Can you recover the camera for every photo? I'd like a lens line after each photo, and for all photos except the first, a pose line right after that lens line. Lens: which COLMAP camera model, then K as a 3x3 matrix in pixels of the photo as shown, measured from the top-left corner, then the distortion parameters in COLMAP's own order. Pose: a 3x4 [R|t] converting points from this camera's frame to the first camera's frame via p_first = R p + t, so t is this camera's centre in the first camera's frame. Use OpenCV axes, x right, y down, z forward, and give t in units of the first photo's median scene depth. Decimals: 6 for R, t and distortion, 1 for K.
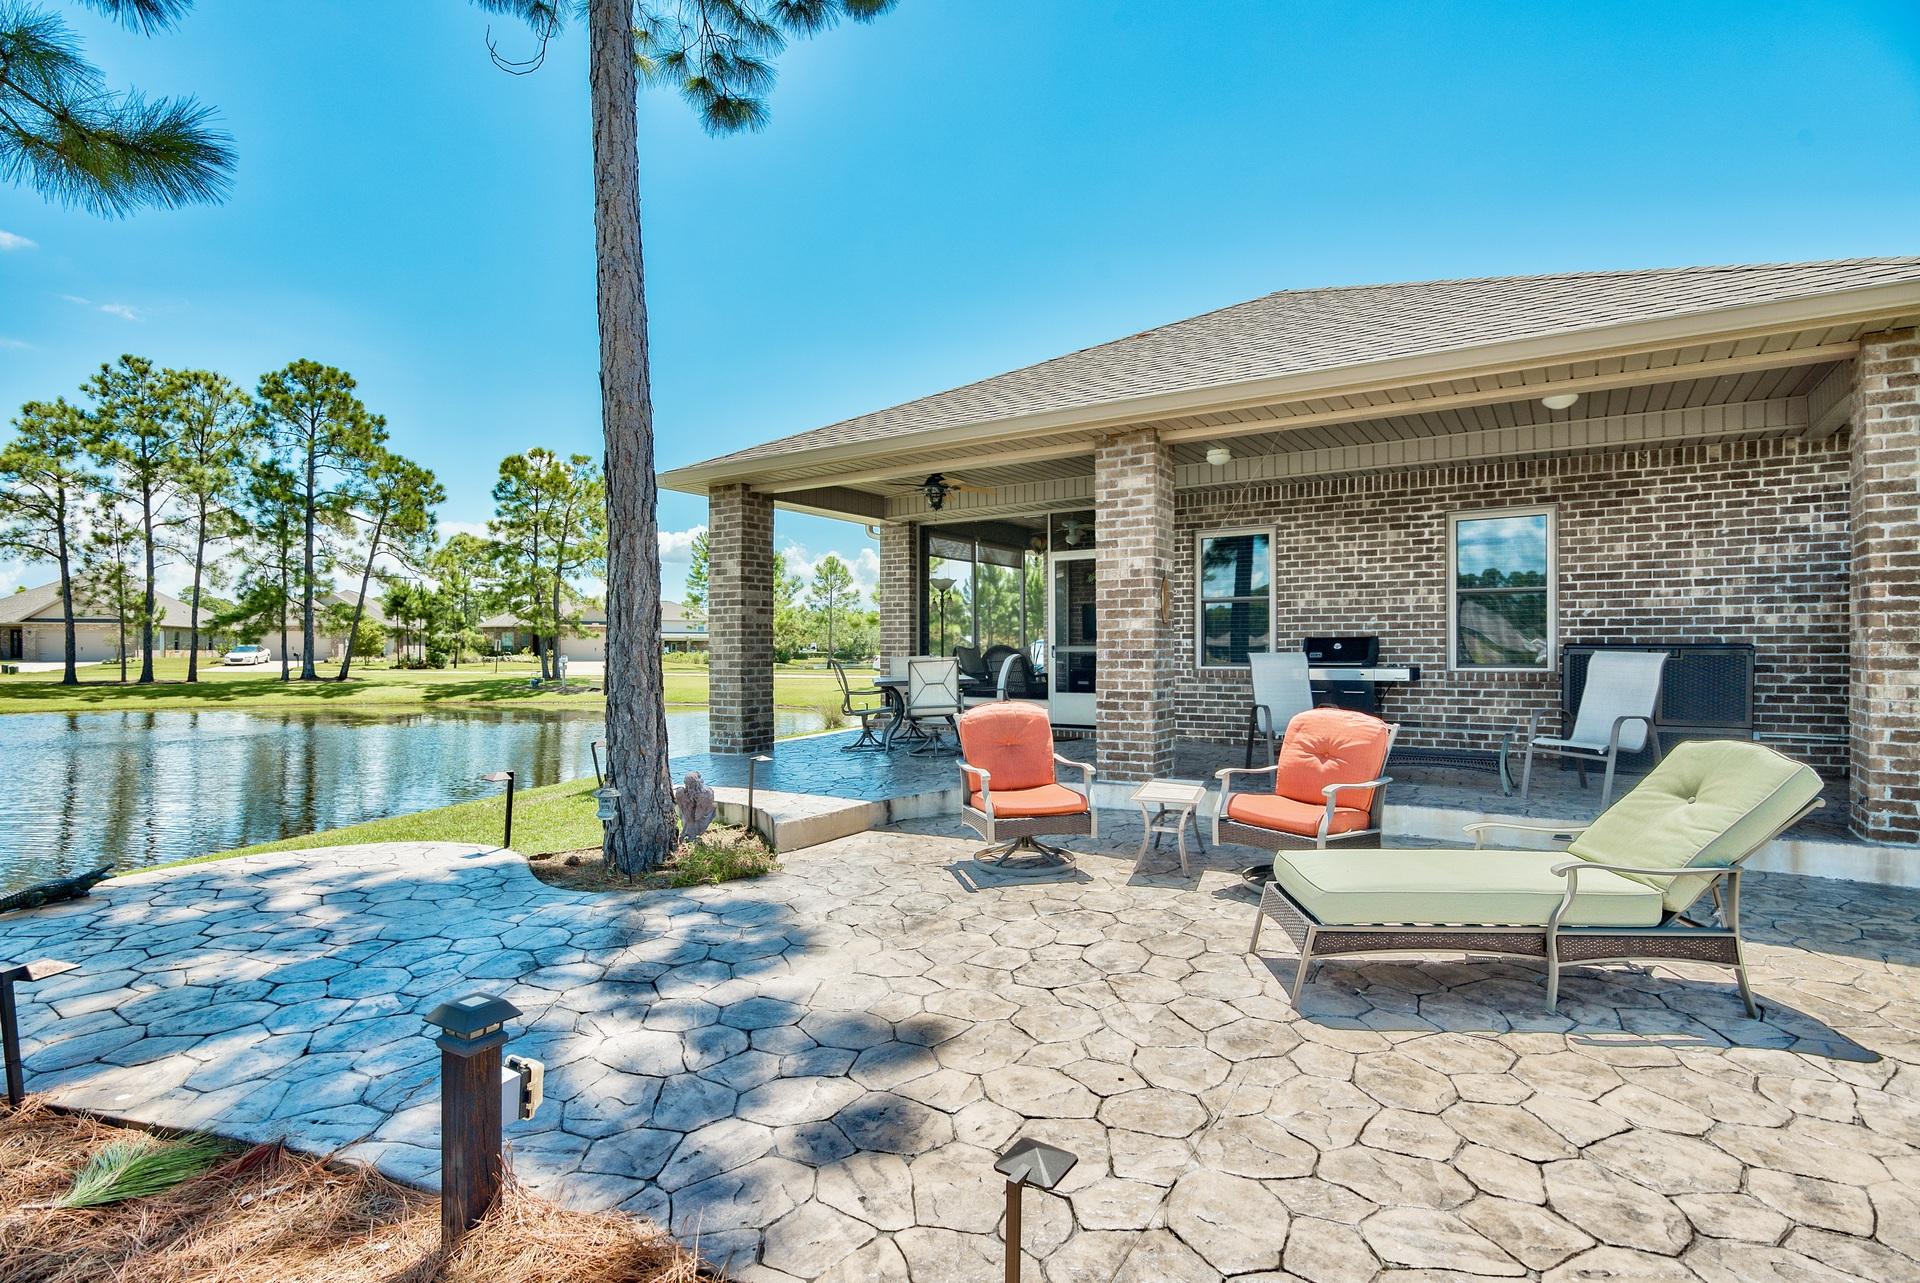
lens RADIAL K [[945.3, 0, 955.5], [0, 945.3, 650.7], [0, 0, 1]] dist [-0.004712, 0.000147]
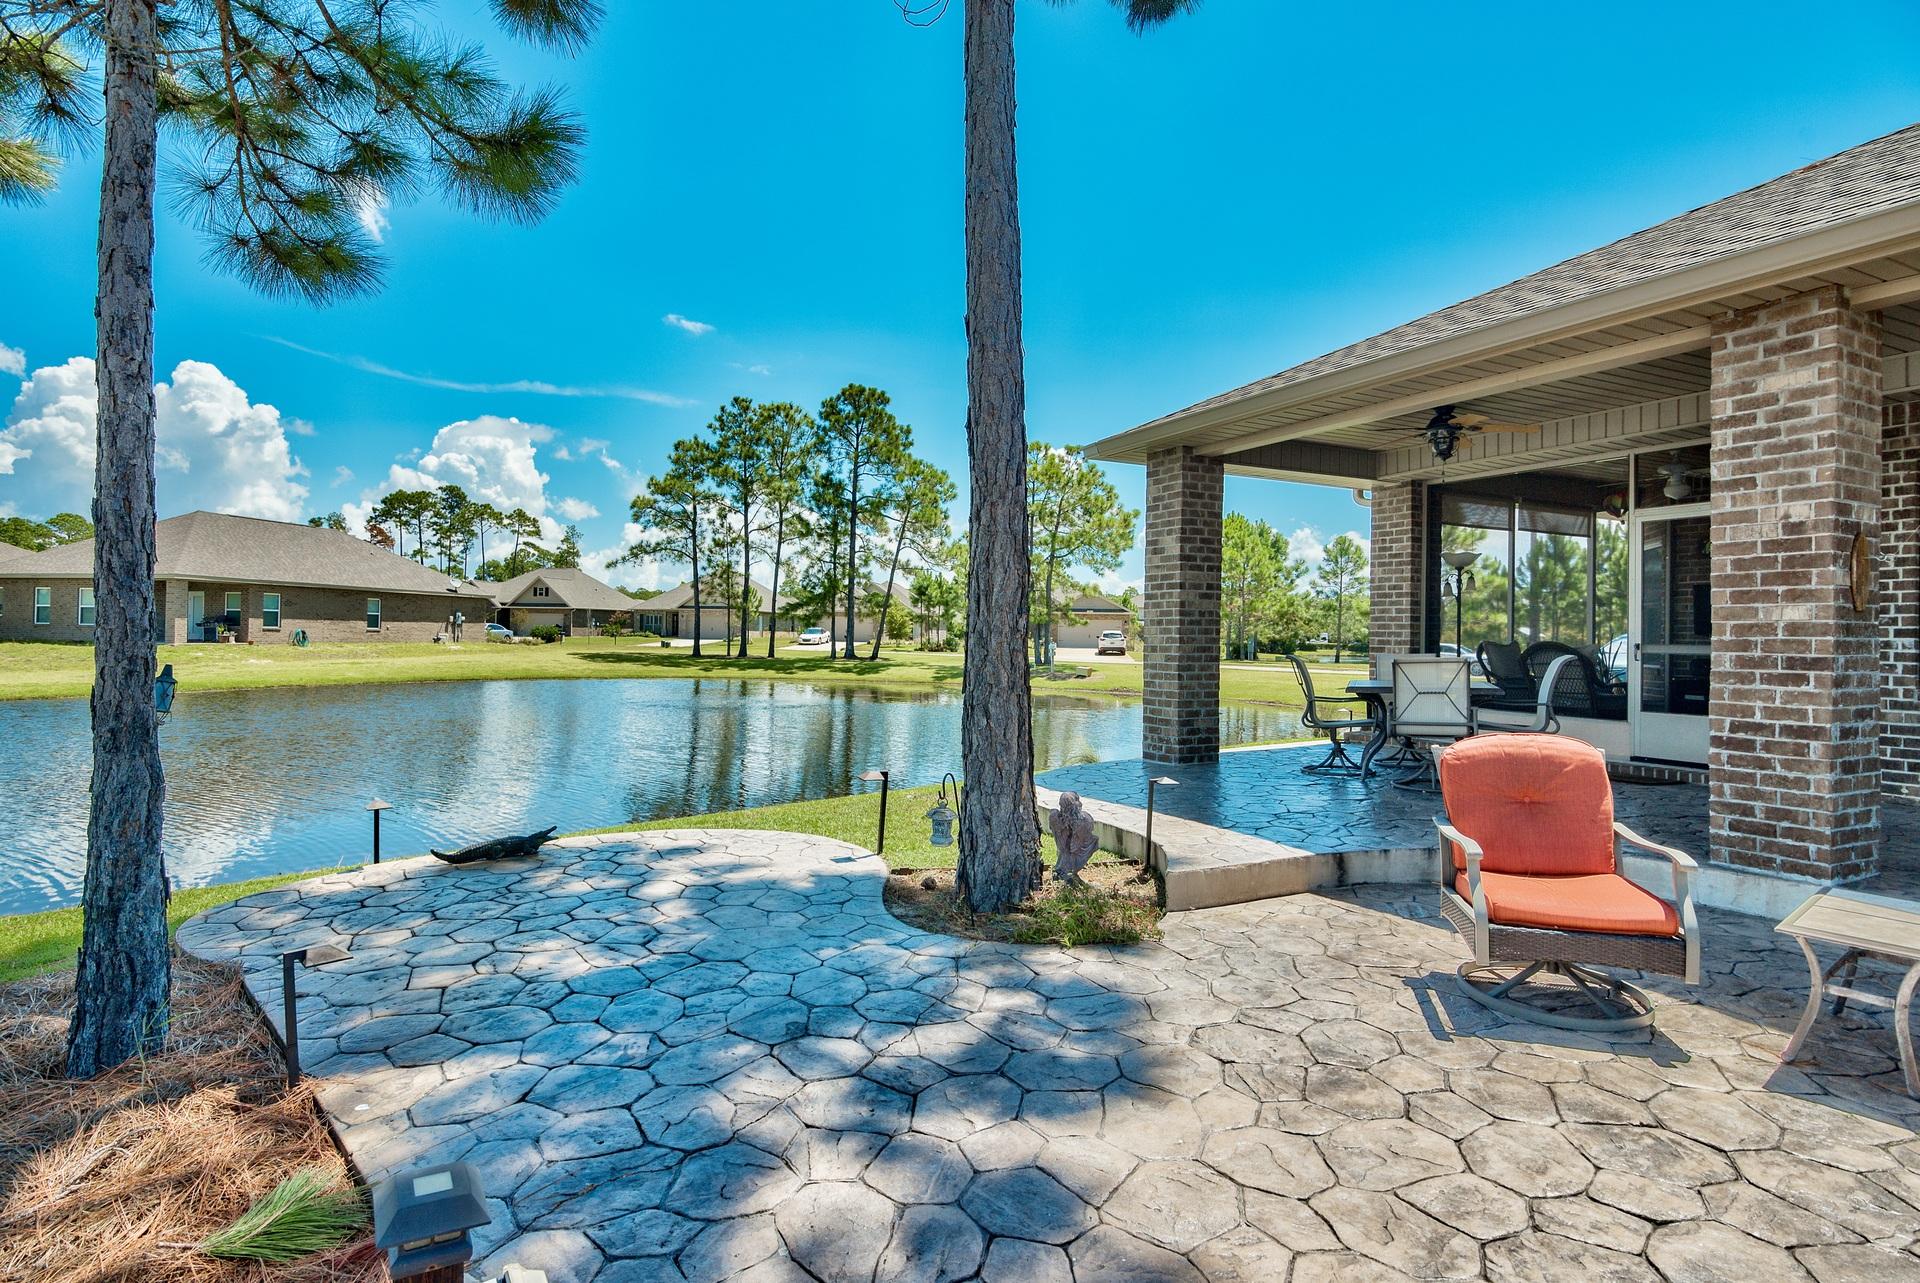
lens RADIAL K [[945.3, 0, 935.2], [0, 945.3, 624.2], [0, 0, 1]] dist [-0.004712, 0.000147]
pose [[0.851195, 0.010167, -0.524751, 0.039368], [-0.018241, 0.999781, -0.010219, -0.004490], [0.524533, 0.018270, 0.851194, 0.198969]]
